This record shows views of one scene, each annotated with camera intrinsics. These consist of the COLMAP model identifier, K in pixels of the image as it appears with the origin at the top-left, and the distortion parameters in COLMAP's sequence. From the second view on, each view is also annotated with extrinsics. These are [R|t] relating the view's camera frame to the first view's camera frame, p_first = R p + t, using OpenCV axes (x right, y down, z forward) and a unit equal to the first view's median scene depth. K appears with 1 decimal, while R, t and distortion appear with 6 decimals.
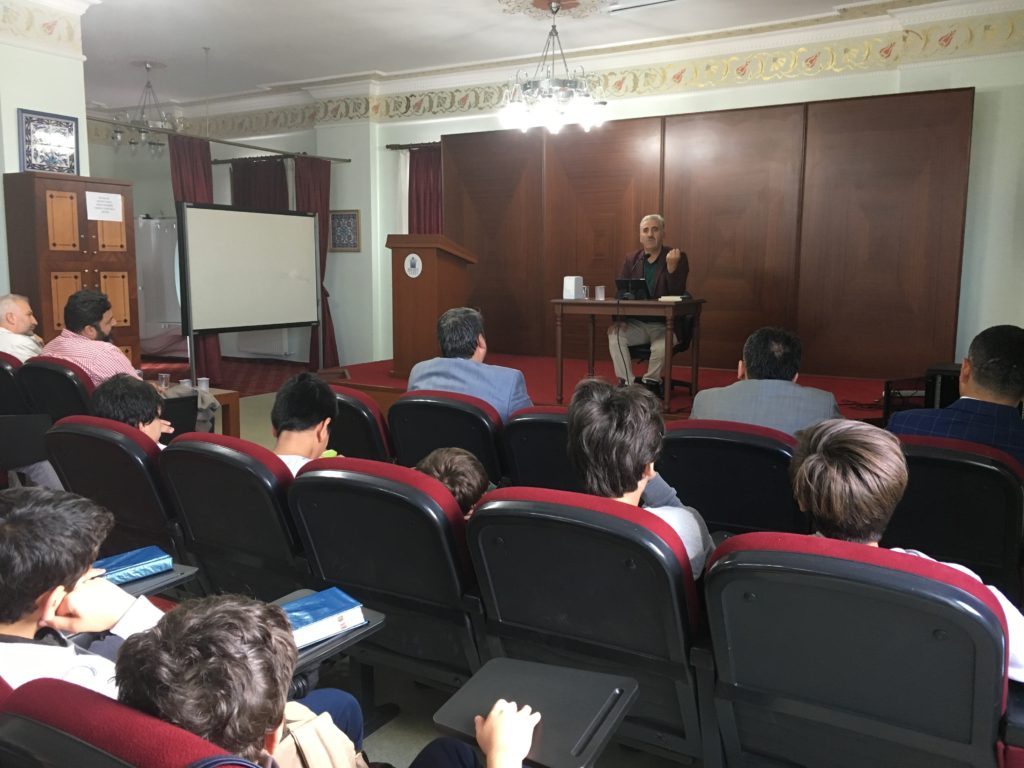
lens RADIAL K [[878.2, 0, 509.1], [0, 878.2, 378.8], [0, 0, 1]] dist [0.103217, -0.136762]
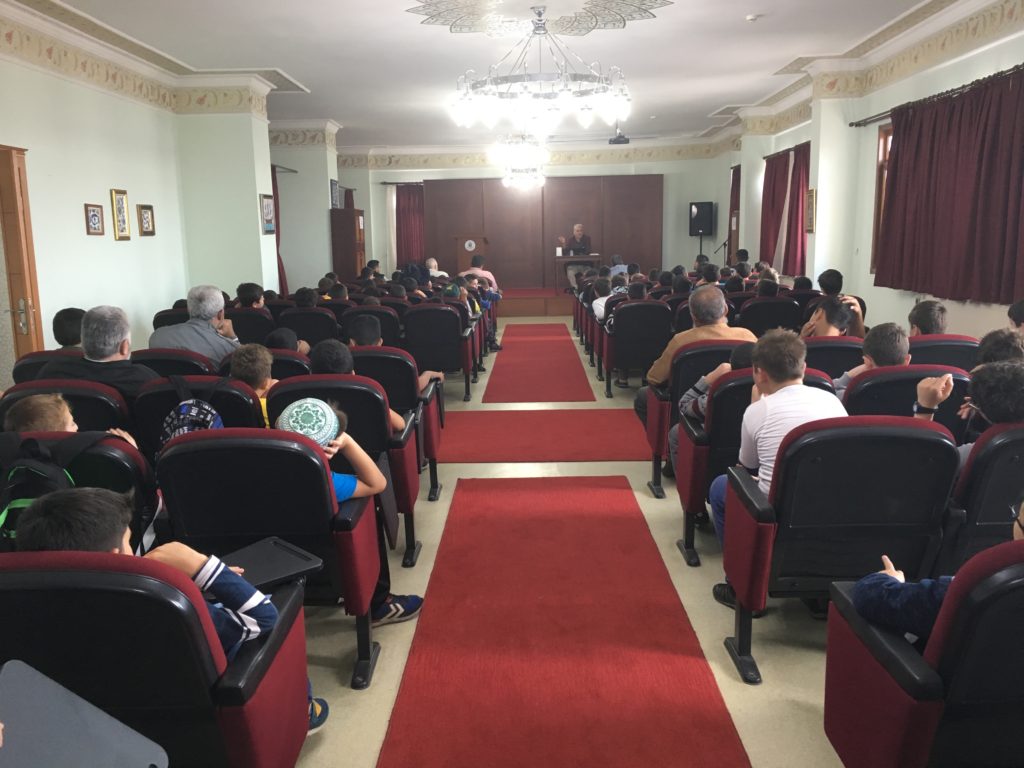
lens RADIAL K [[899.5, 0, 512.0], [0, 899.5, 384.0], [0, 0, 1]] dist [0.129076, 0.009323]
pose [[0.861431, -0.103997, 0.497112, -0.959300], [0.091402, 0.994574, 0.049680, 0.094908], [-0.499582, 0.002641, 0.866263, -0.848341]]
